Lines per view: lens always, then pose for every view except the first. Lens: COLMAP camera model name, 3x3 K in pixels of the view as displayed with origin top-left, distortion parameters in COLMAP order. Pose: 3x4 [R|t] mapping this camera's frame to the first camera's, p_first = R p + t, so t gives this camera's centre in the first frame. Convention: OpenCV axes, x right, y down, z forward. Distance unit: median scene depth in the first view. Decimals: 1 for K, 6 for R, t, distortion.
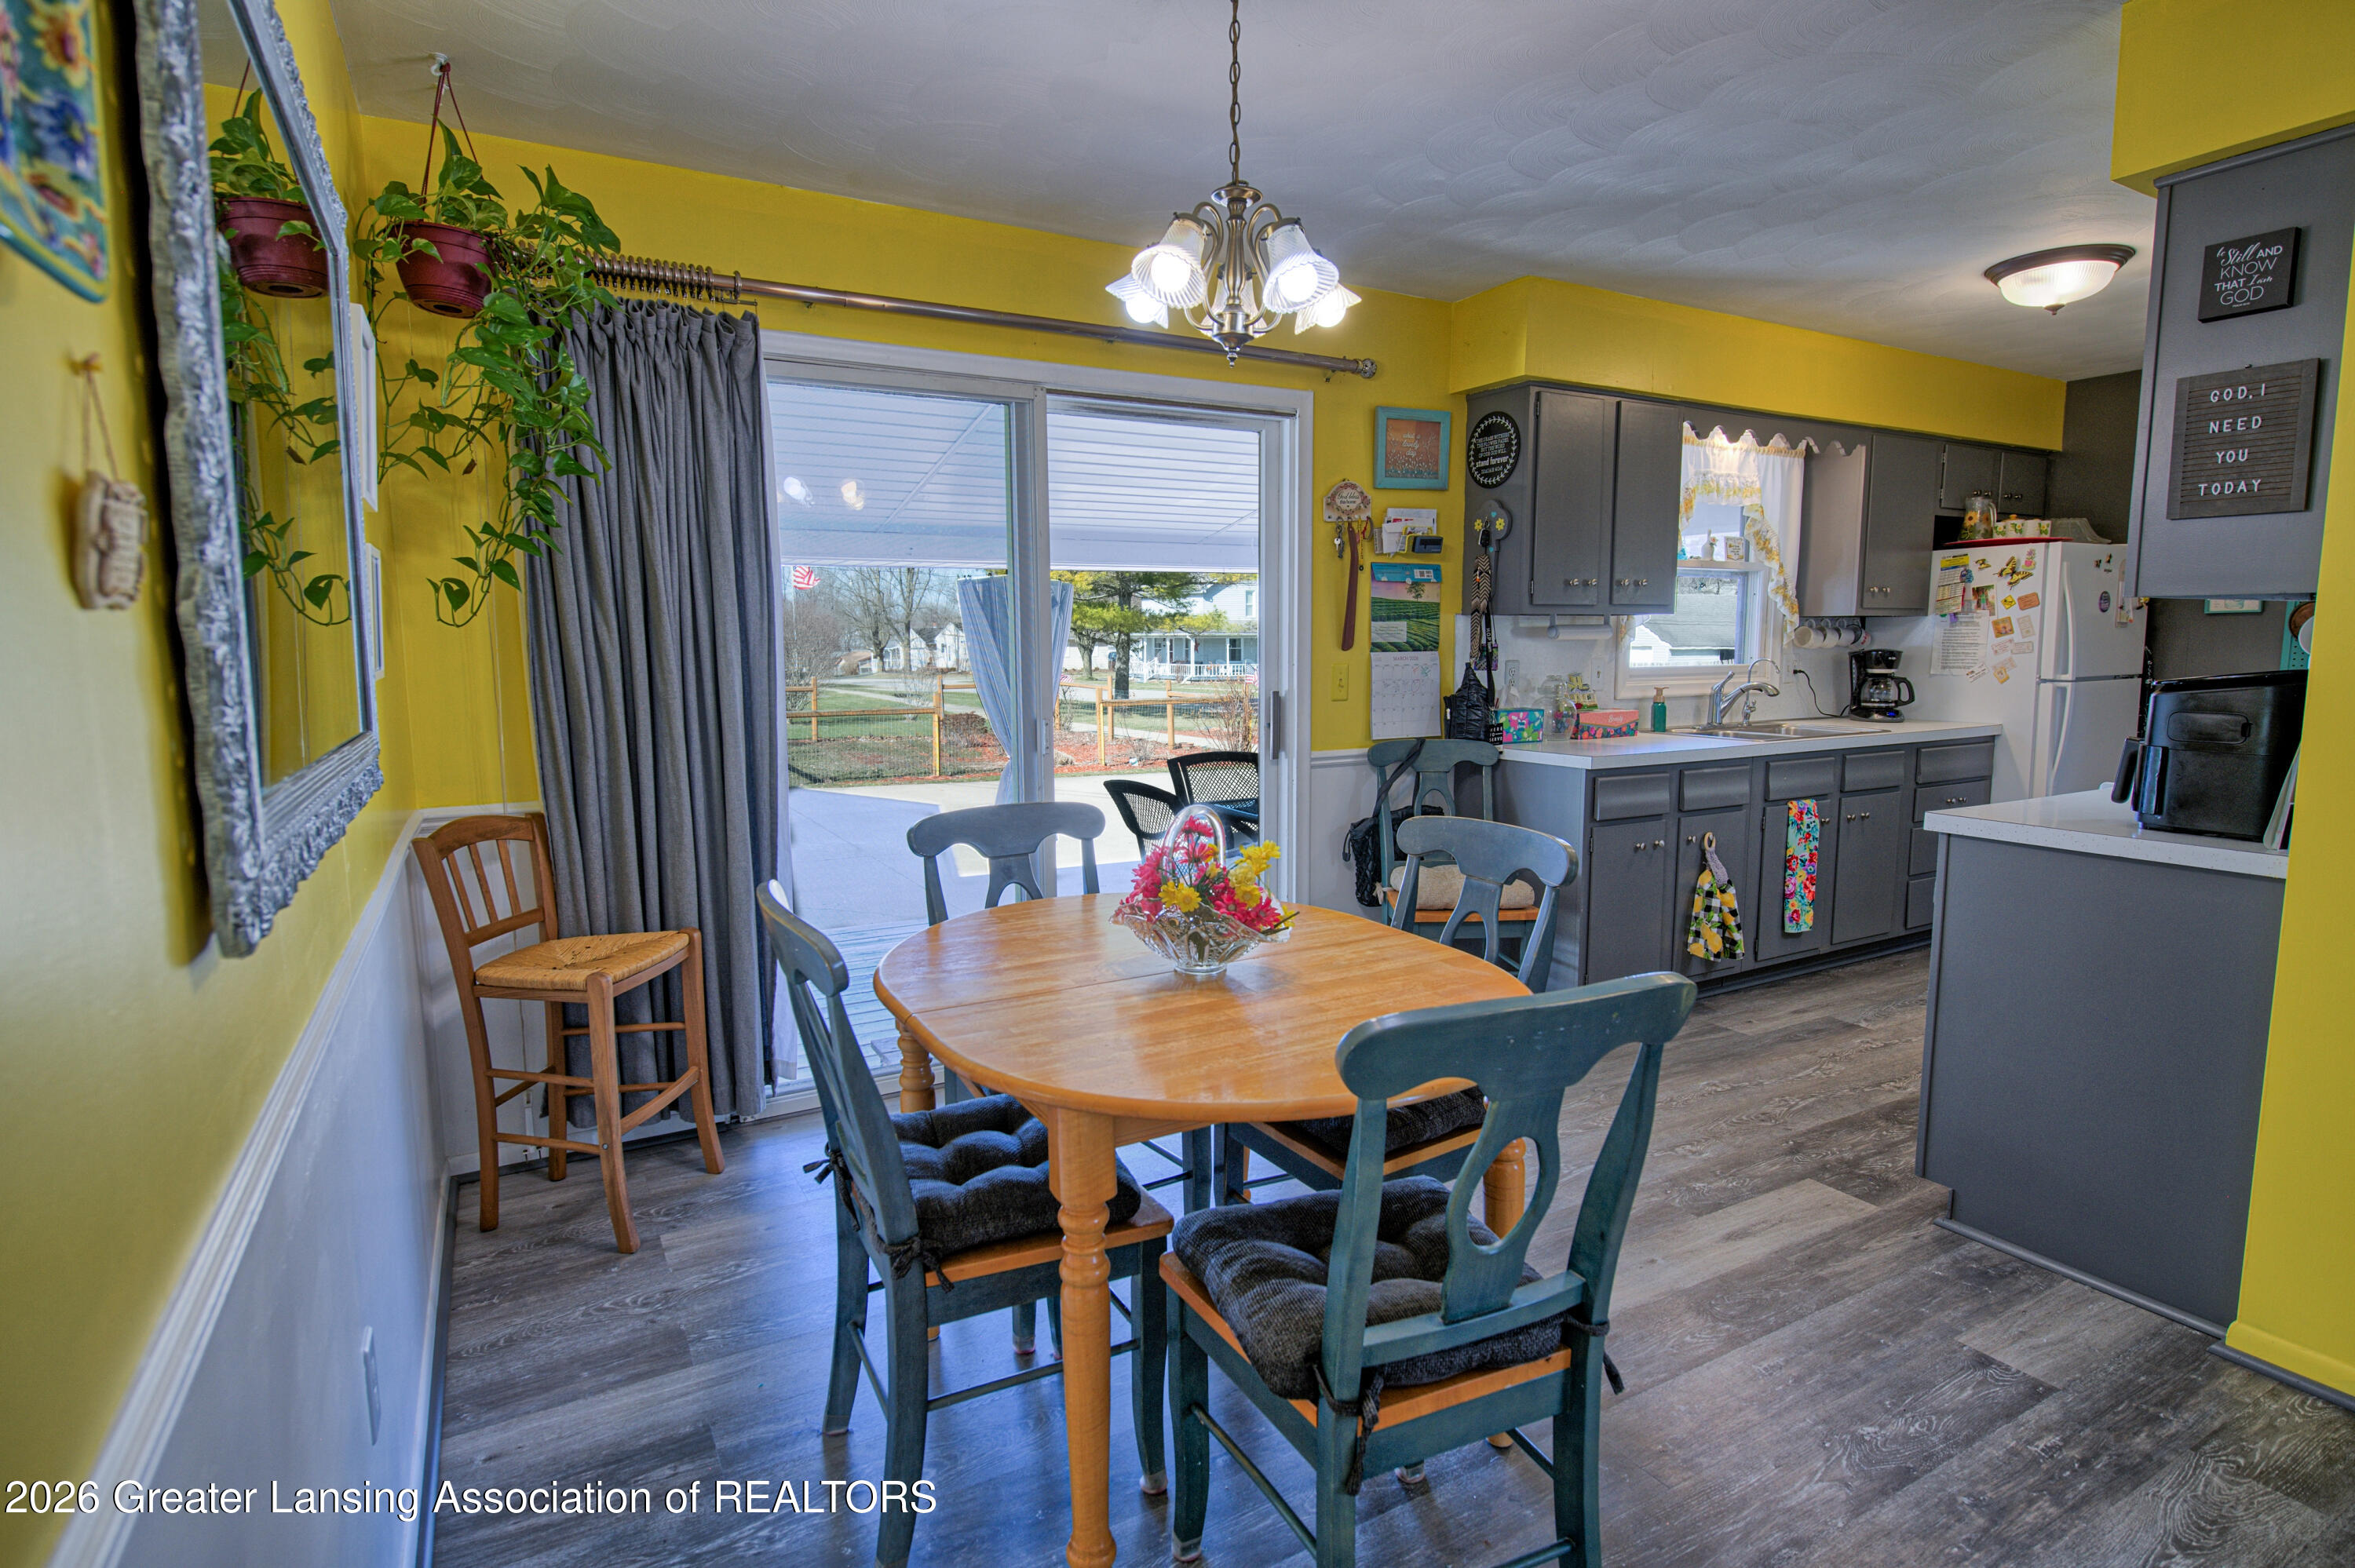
lens RADIAL K [[1195.7, 0, 1183.4], [0, 1195.7, 782.0], [0, 0, 1]] dist [-0.005135, -0.001955]
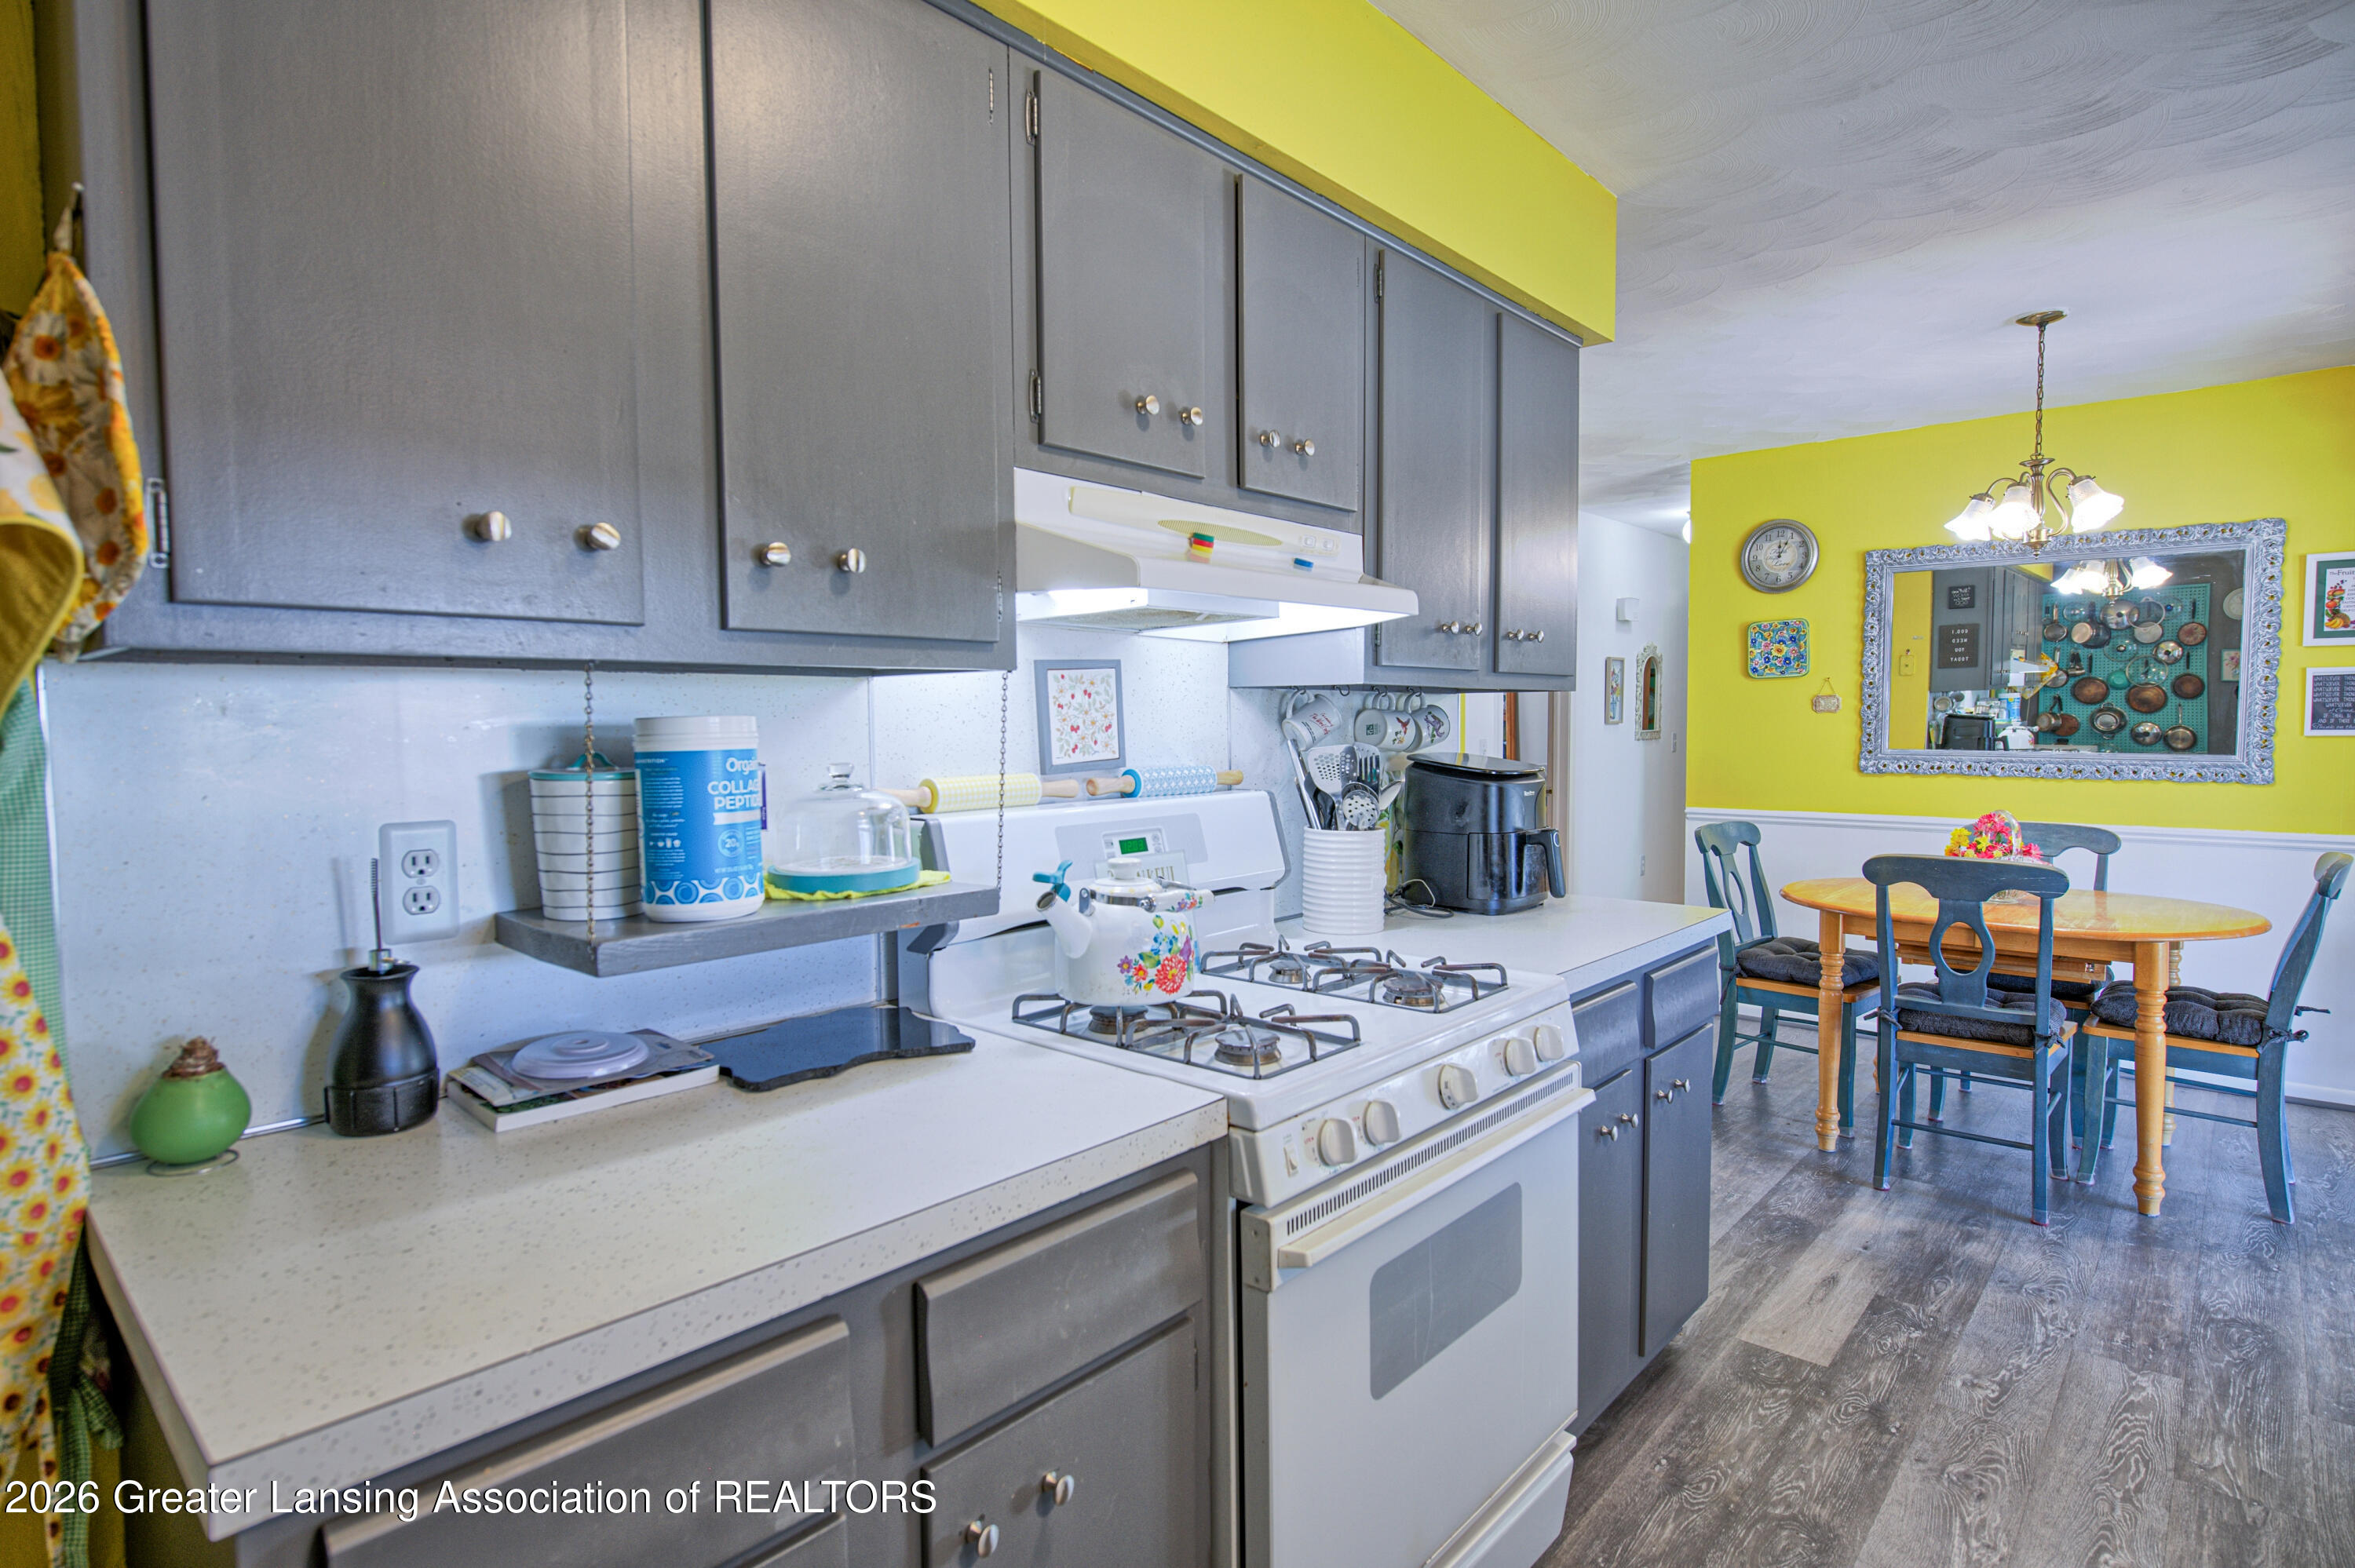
lens RADIAL K [[1195.7, 0, 1183.4], [0, 1195.7, 782.0], [0, 0, 1]] dist [-0.005135, -0.001955]
pose [[-0.948899, 0.027547, -0.314375, 0.793036], [-0.026988, 0.985450, 0.167811, -0.132490], [0.314423, 0.167720, -0.934349, 1.033572]]
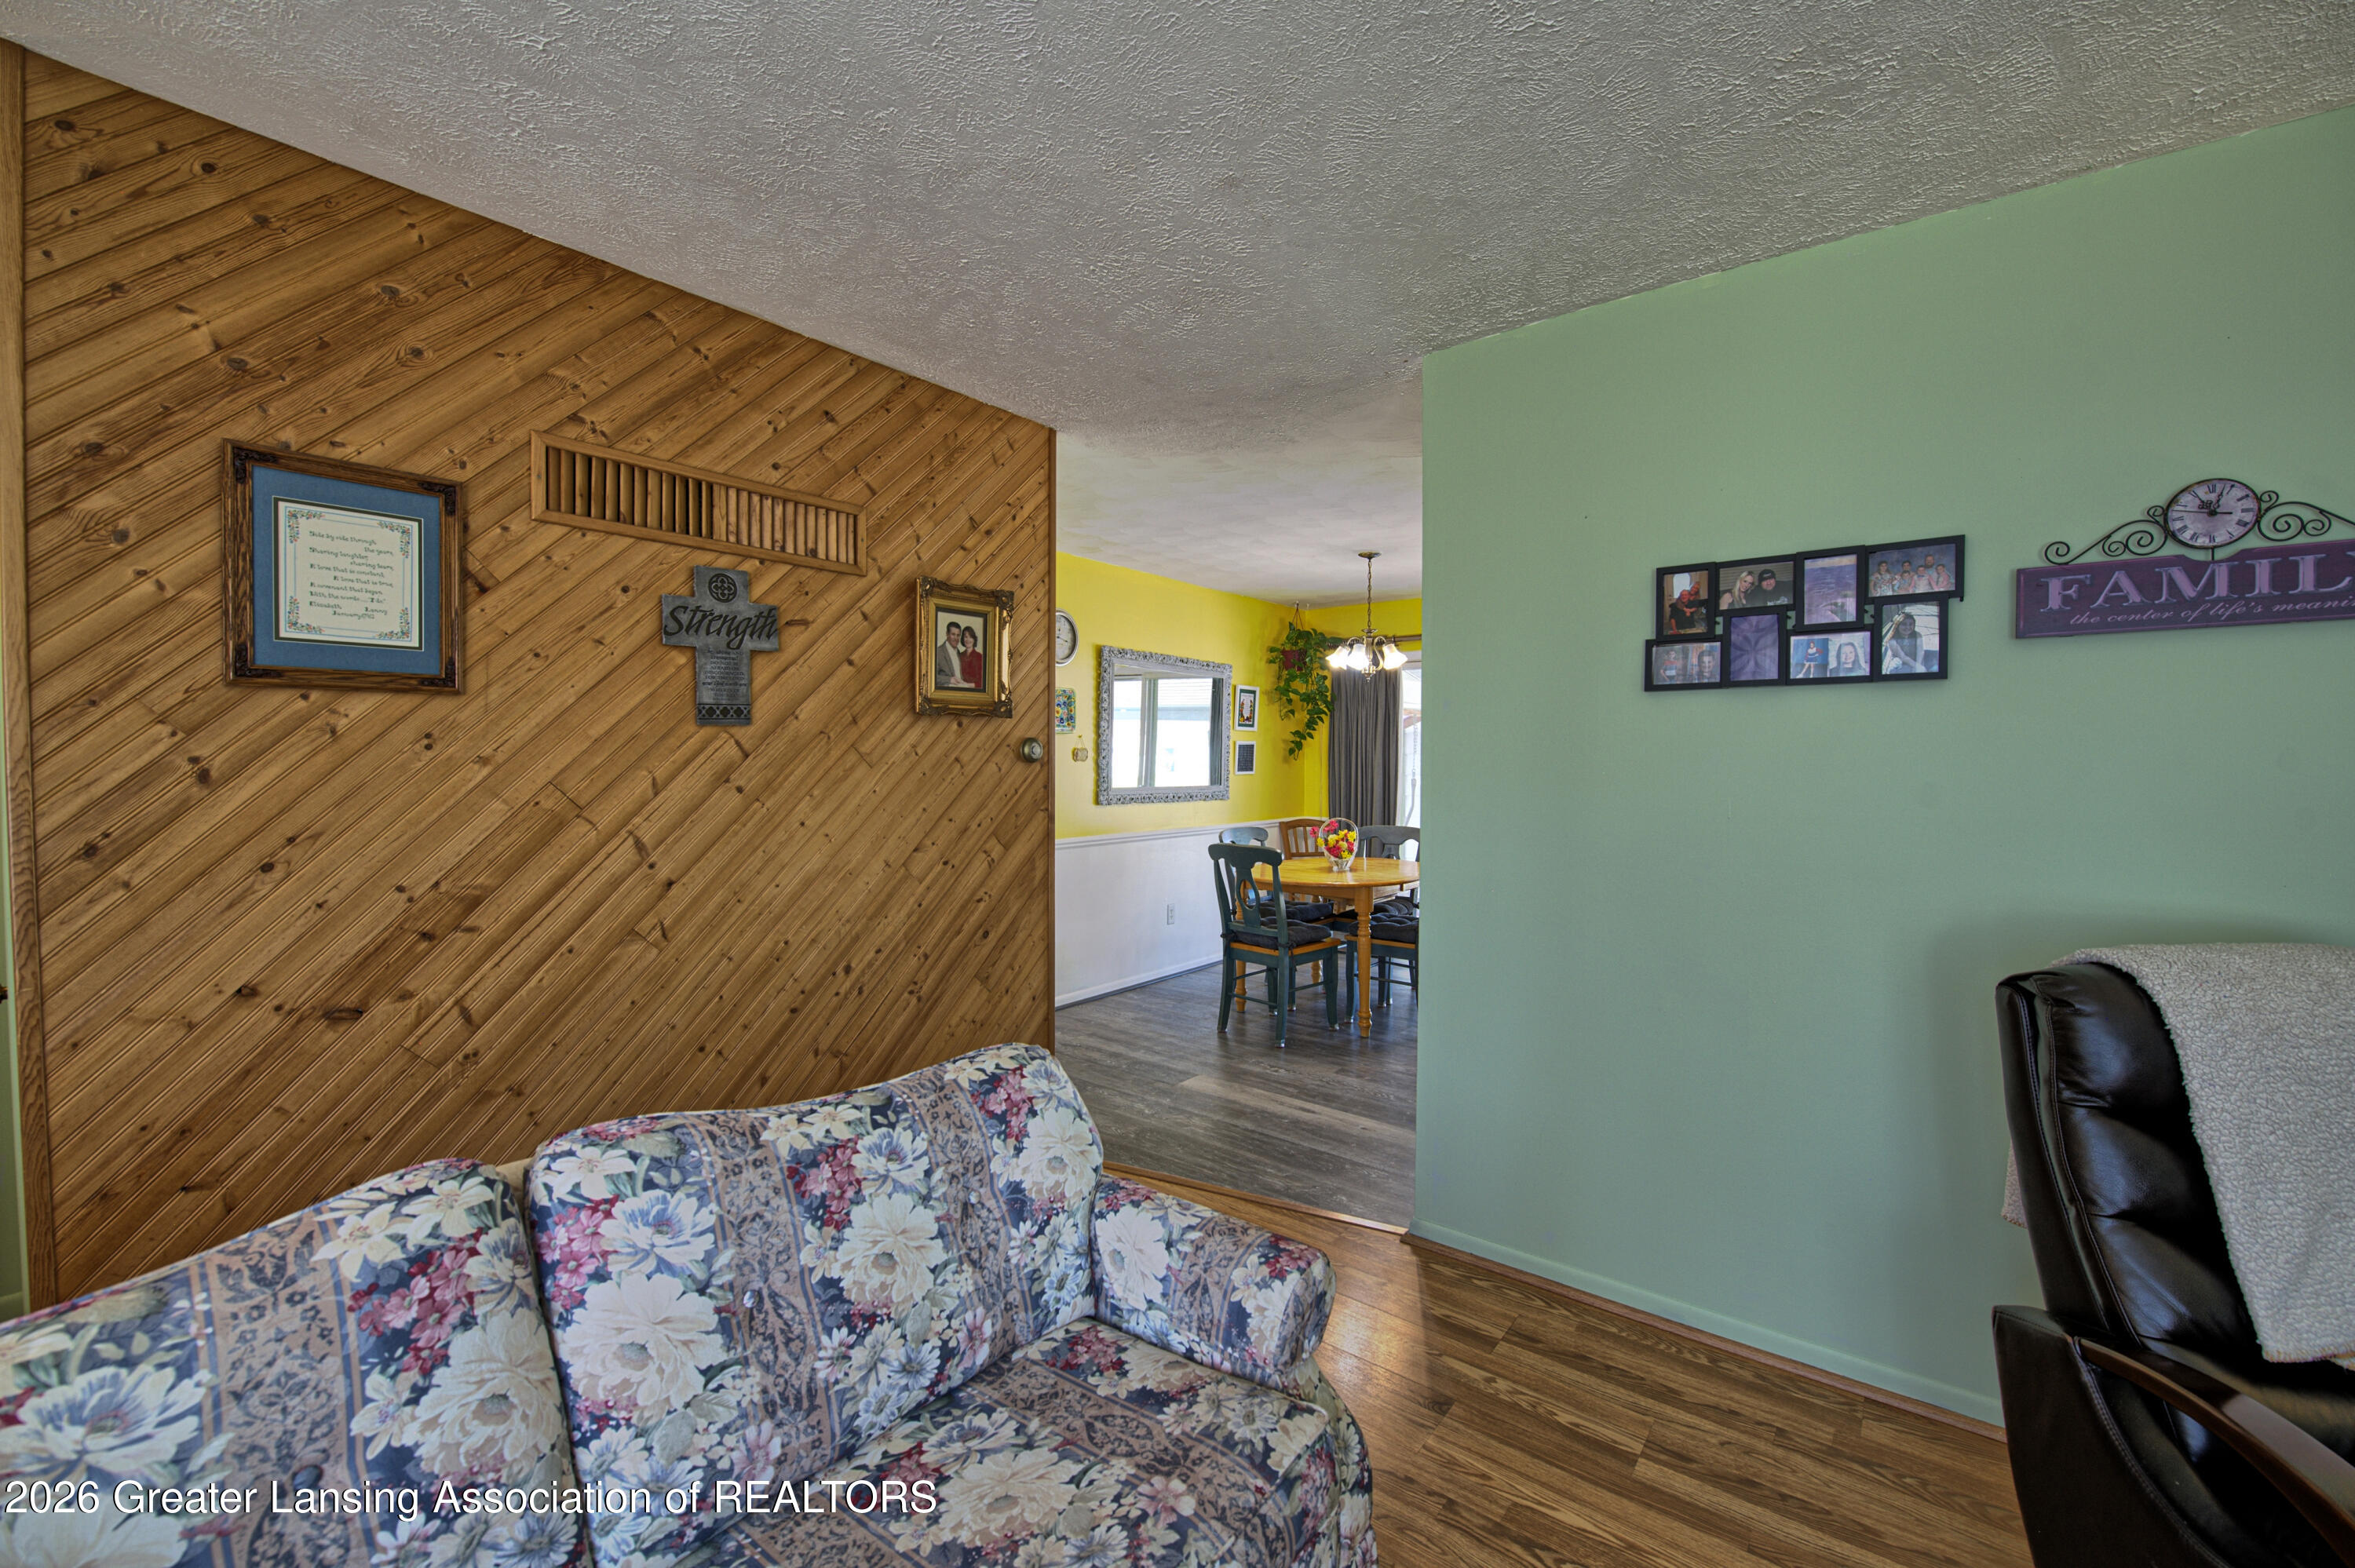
lens RADIAL K [[940.0, 0, 1179.5], [0, 940.0, 783.0], [0, 0, 1]] dist [-0.016922, -0.000615]
pose [[0.368319, 0.028945, -0.929249, 1.006378], [-0.115004, 0.993257, -0.014645, 0.006576], [0.922559, 0.112261, 0.369165, -0.165356]]
